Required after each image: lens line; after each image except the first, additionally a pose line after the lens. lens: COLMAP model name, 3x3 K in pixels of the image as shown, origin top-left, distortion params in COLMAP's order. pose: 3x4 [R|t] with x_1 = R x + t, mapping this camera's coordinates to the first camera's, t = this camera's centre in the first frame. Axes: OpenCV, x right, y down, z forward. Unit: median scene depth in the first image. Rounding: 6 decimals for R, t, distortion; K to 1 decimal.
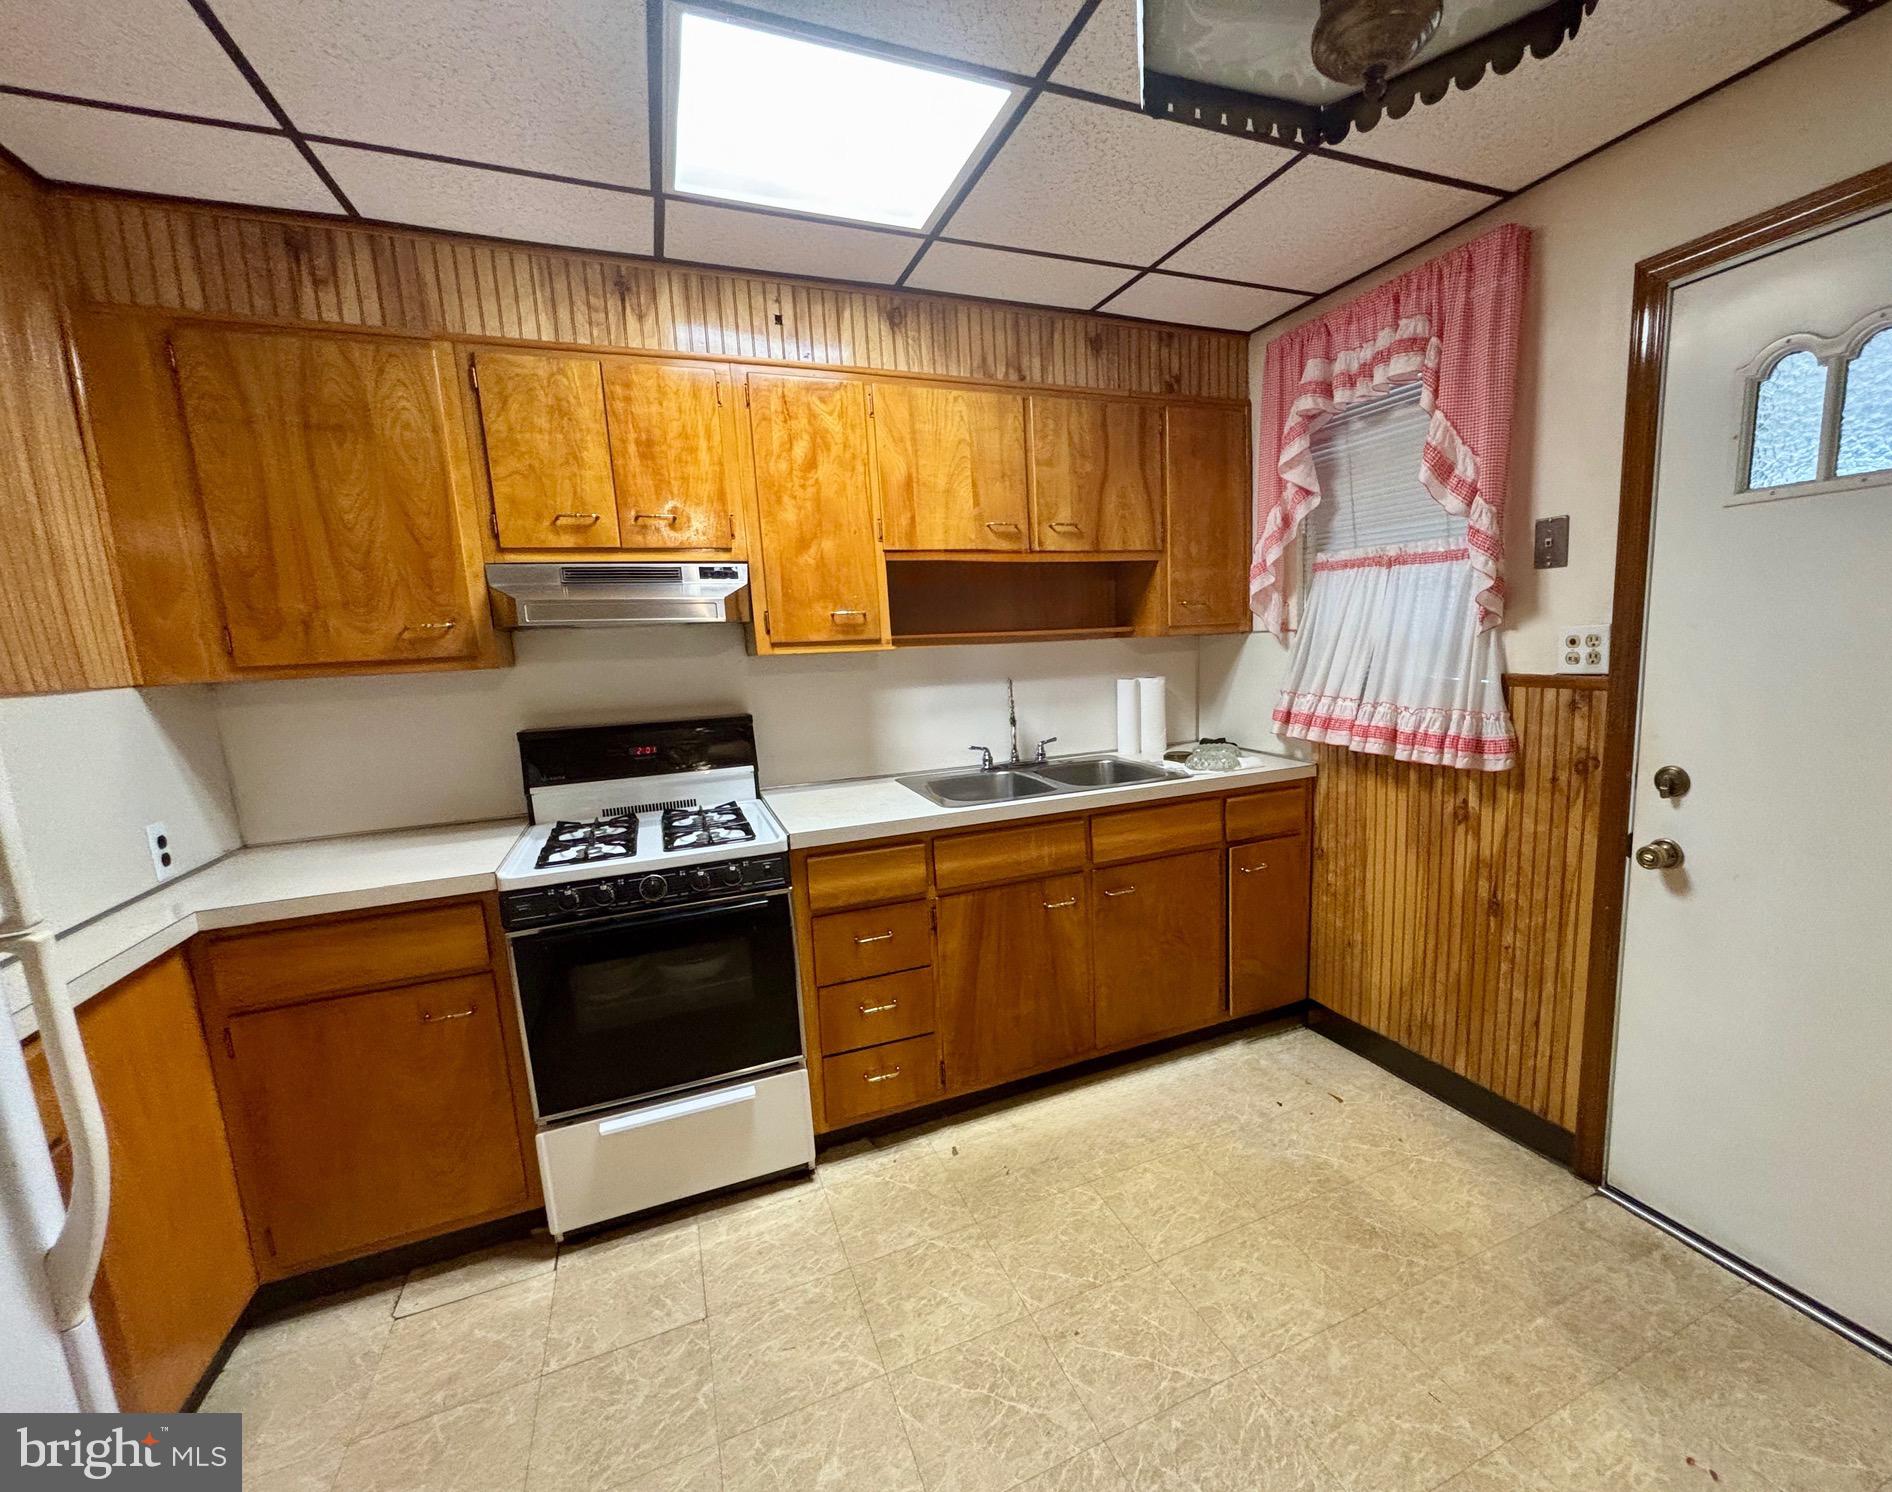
lens RADIAL K [[816.7, 0, 1042.2], [0, 816.7, 760.7], [0, 0, 1]] dist [-0.029817, 0.009297]
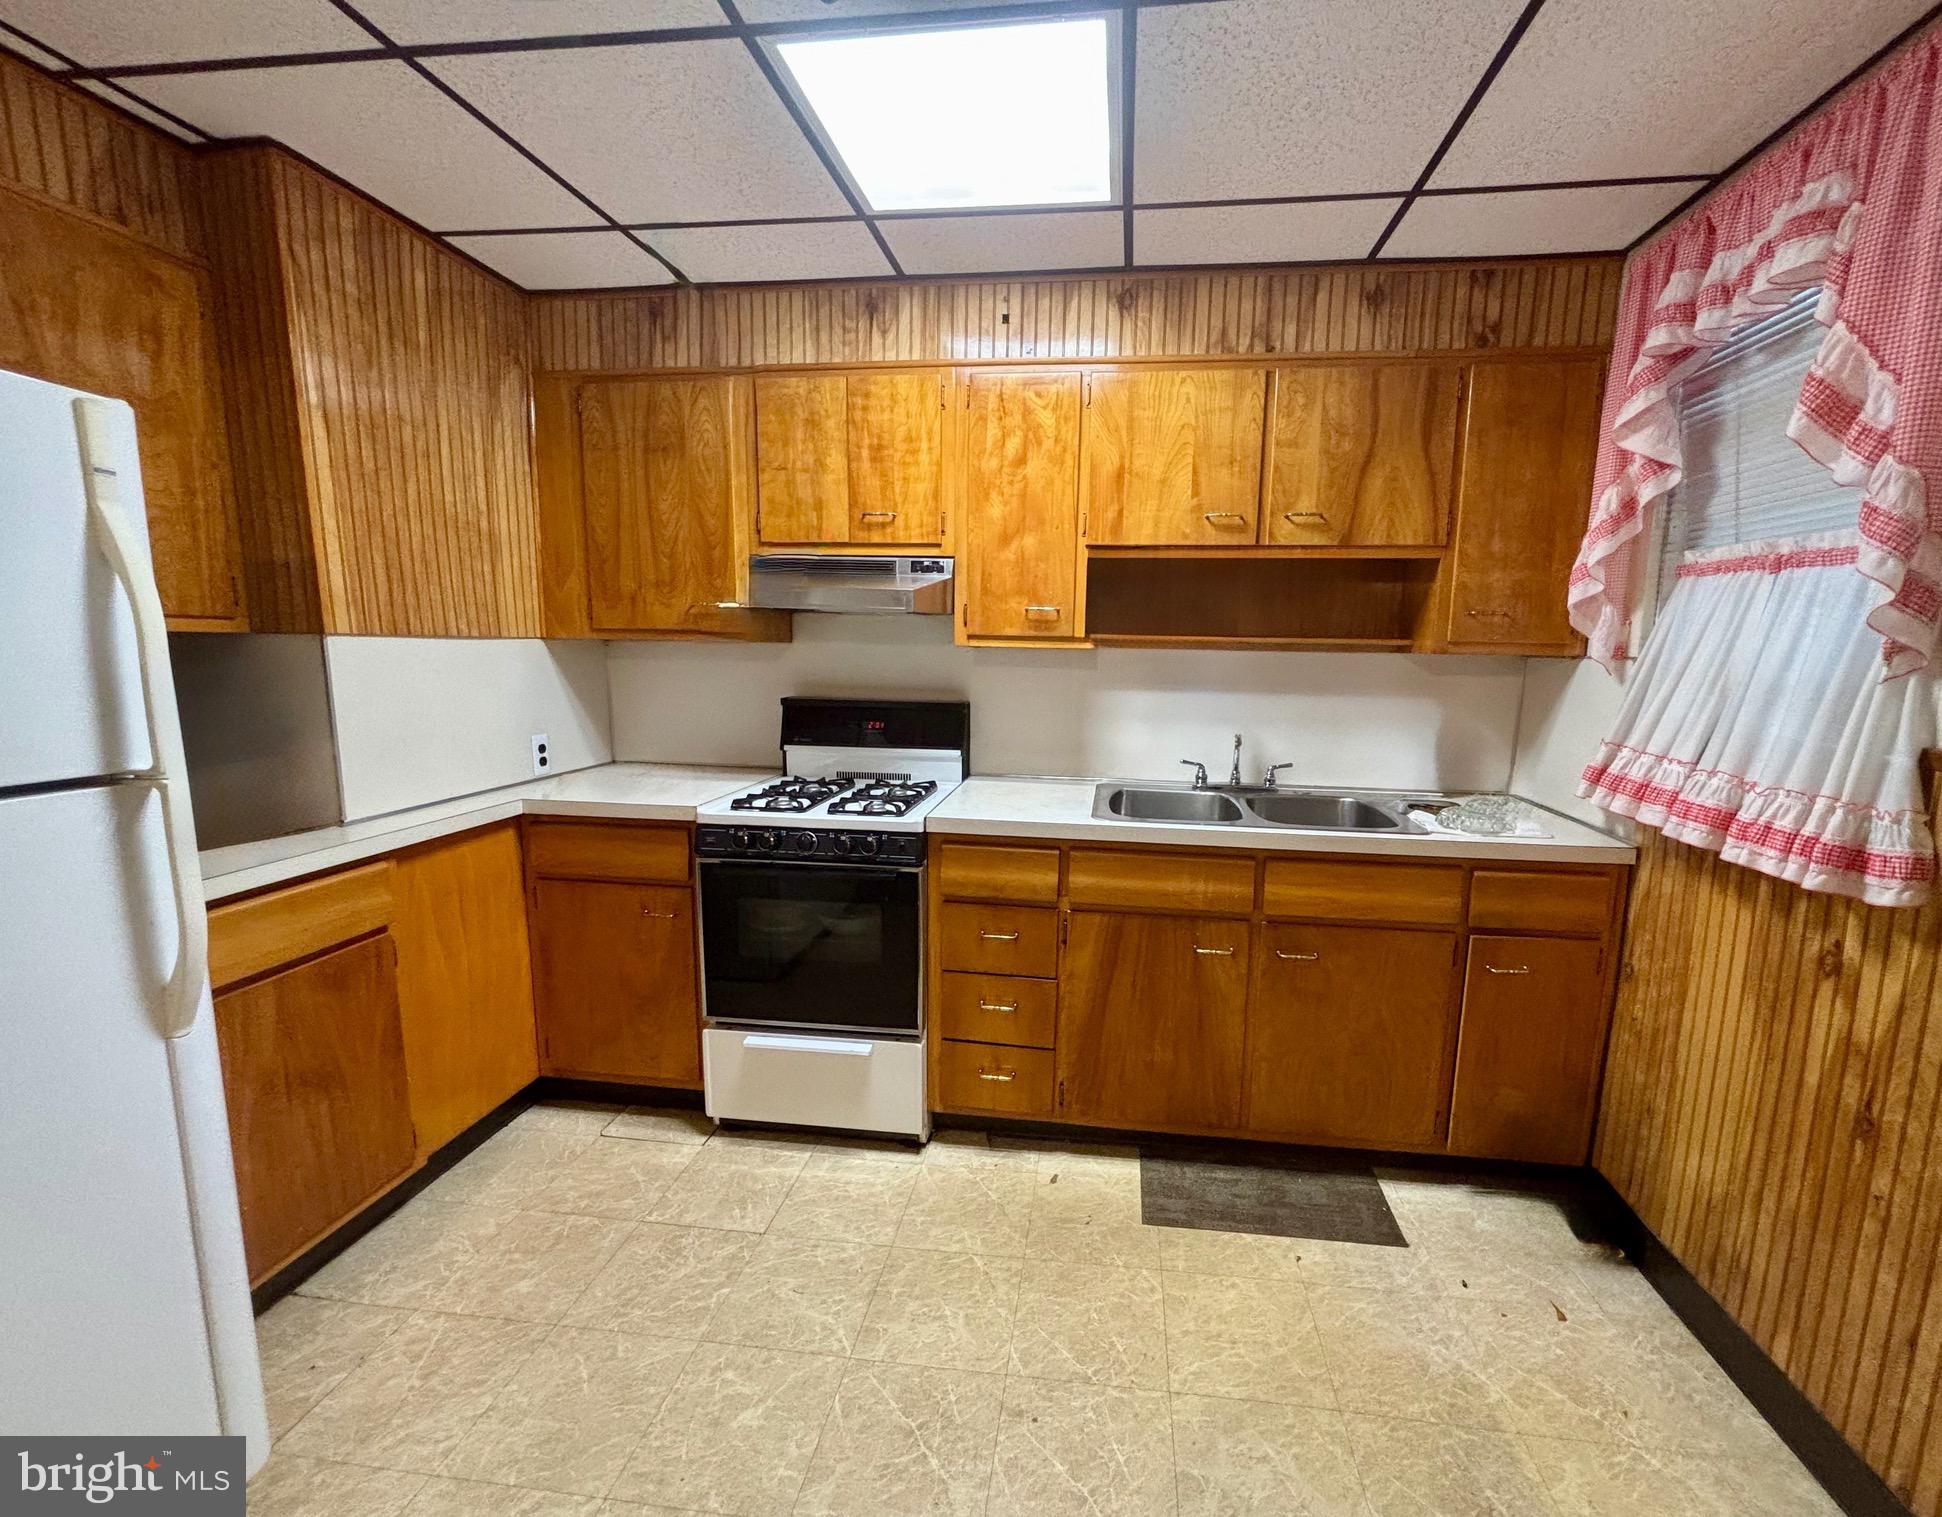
lens RADIAL K [[826.6, 0, 1028.3], [0, 826.6, 763.5], [0, 0, 1]] dist [-0.020207, 0.005574]
pose [[0.853605, 0.130582, -0.504289, 0.293045], [-0.132596, 0.990651, 0.032078, -0.026309], [0.503763, 0.039484, 0.862939, 0.139560]]
